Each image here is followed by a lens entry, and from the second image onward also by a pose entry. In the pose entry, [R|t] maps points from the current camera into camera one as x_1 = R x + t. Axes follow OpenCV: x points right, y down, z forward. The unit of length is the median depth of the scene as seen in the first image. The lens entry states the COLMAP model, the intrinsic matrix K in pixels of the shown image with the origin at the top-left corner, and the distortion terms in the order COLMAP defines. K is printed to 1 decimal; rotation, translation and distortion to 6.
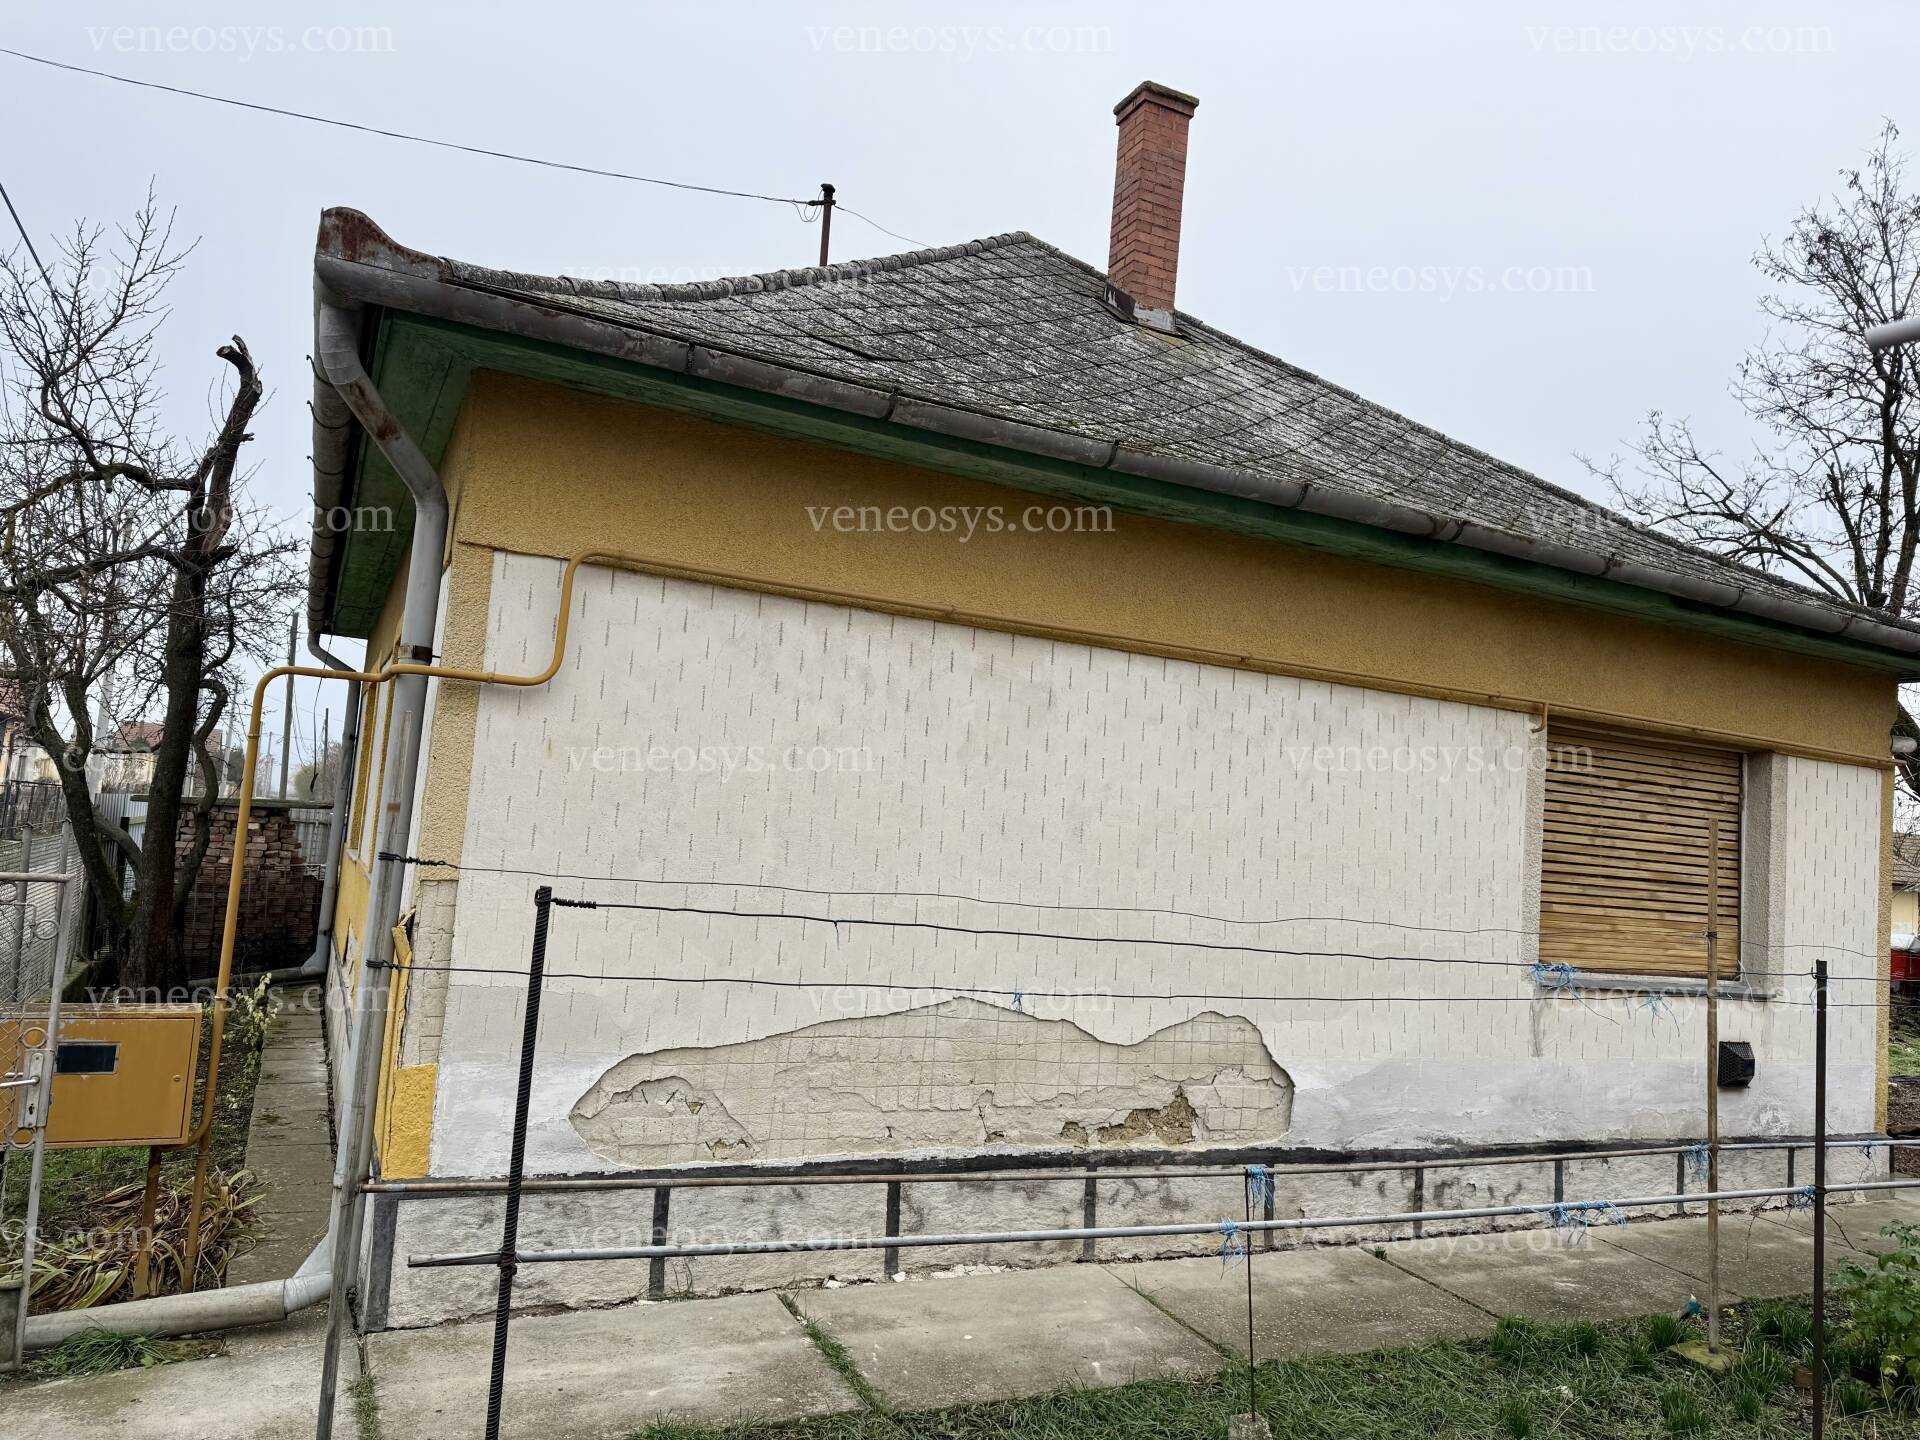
lens RADIAL K [[1373.0, 0, 960.0], [0, 1373.0, 720.0], [0, 0, 1]] dist [0.019427, 0.001044]
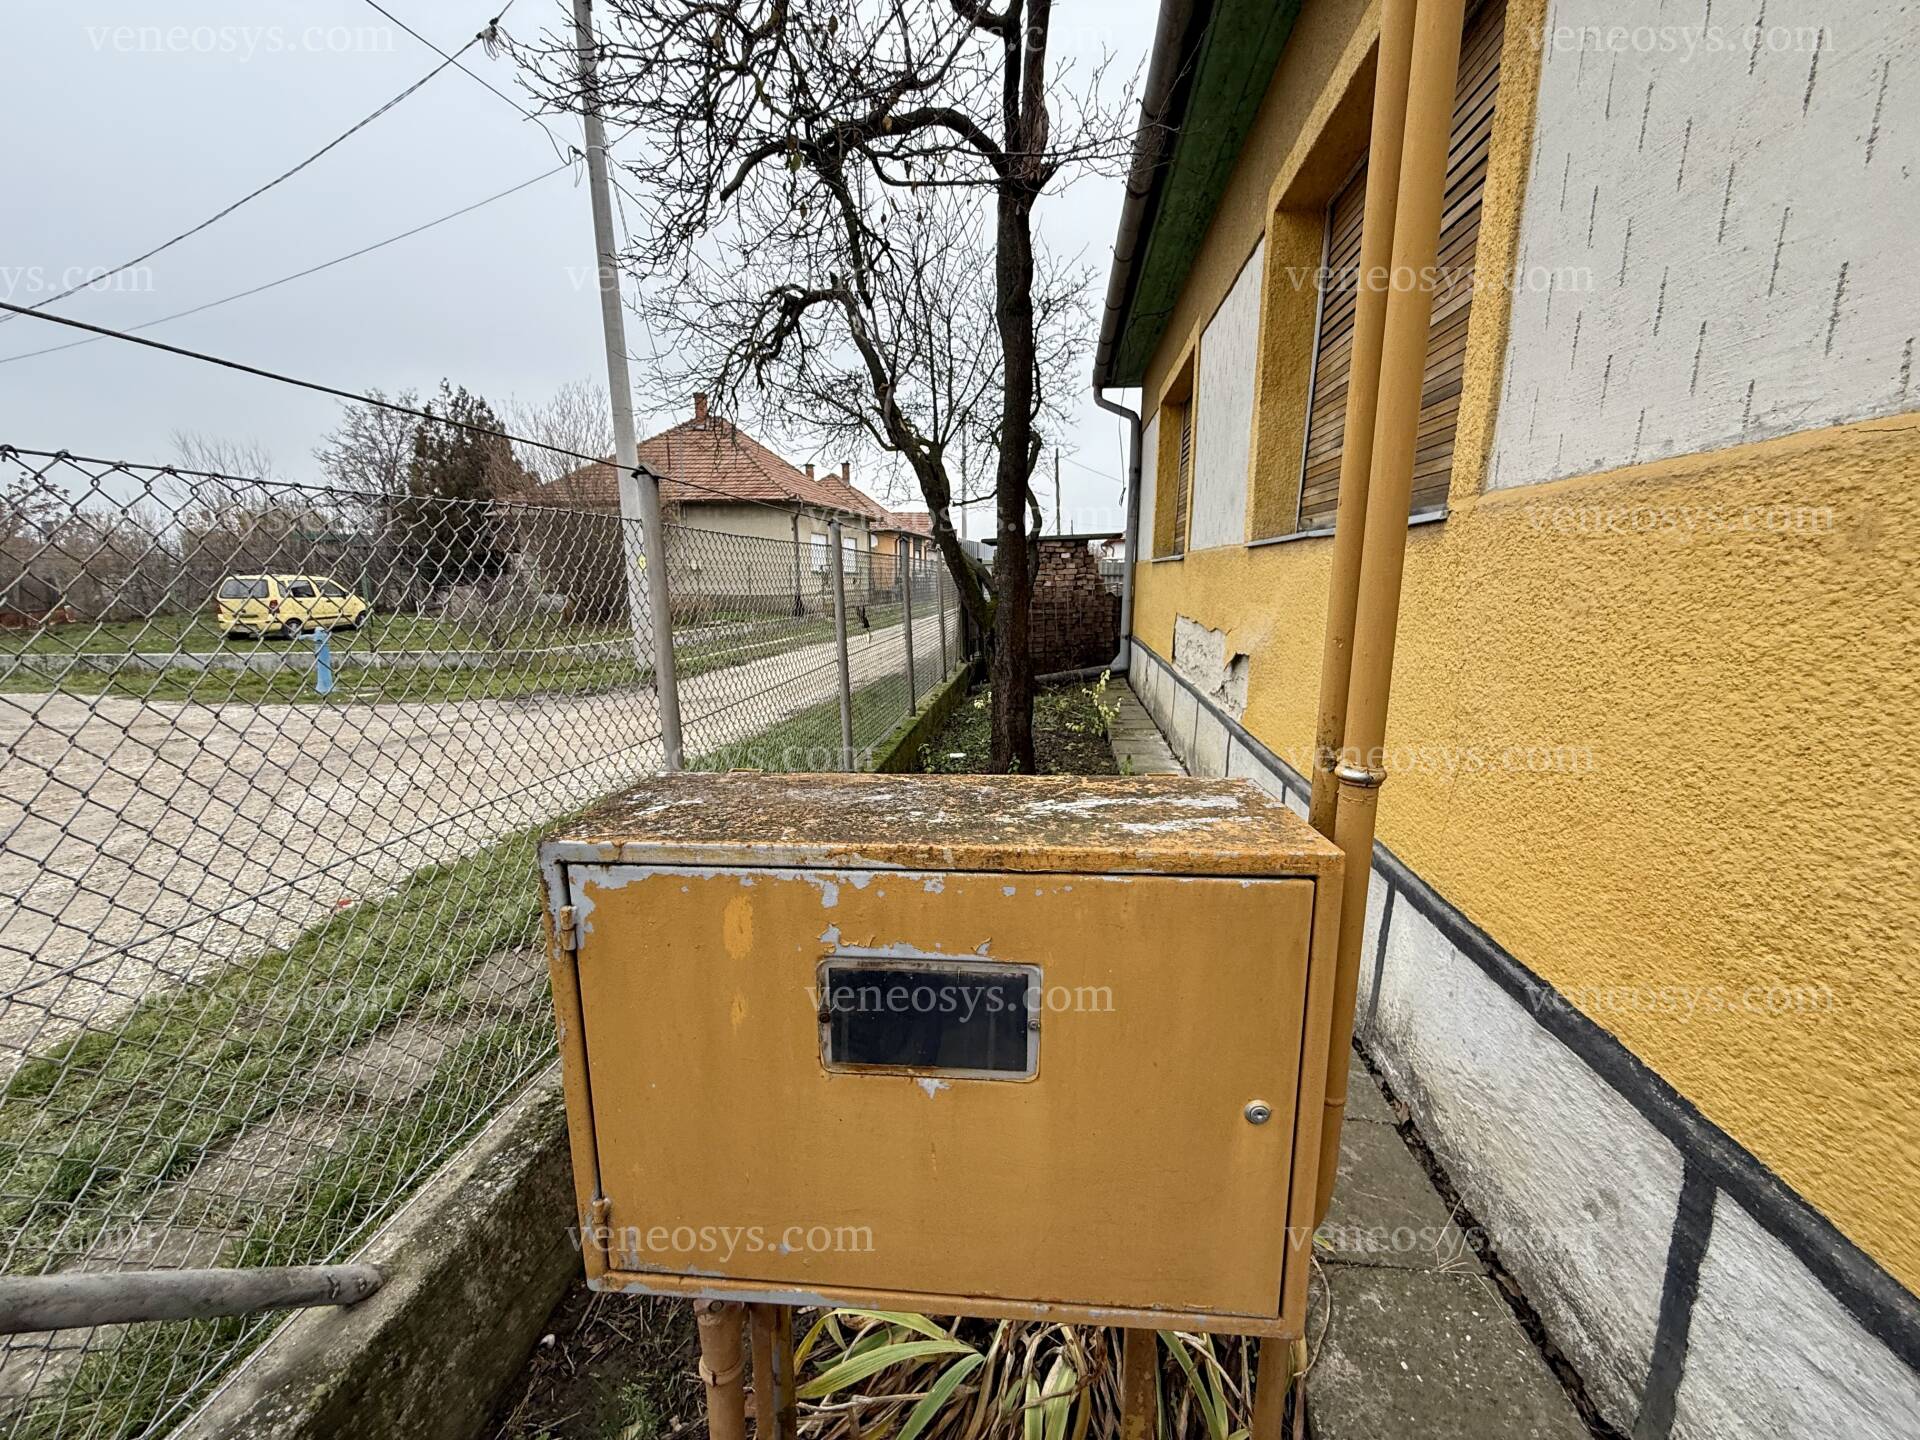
lens RADIAL K [[764.6, 0, 960.0], [0, 764.6, 720.0], [0, 0, 1]] dist [-0.000558, -0.000014]
pose [[0.840488, 0.025745, -0.541218, -0.282267], [0.108365, 0.970703, 0.214461, 0.083287], [0.530883, -0.238901, 0.813074, 0.461522]]
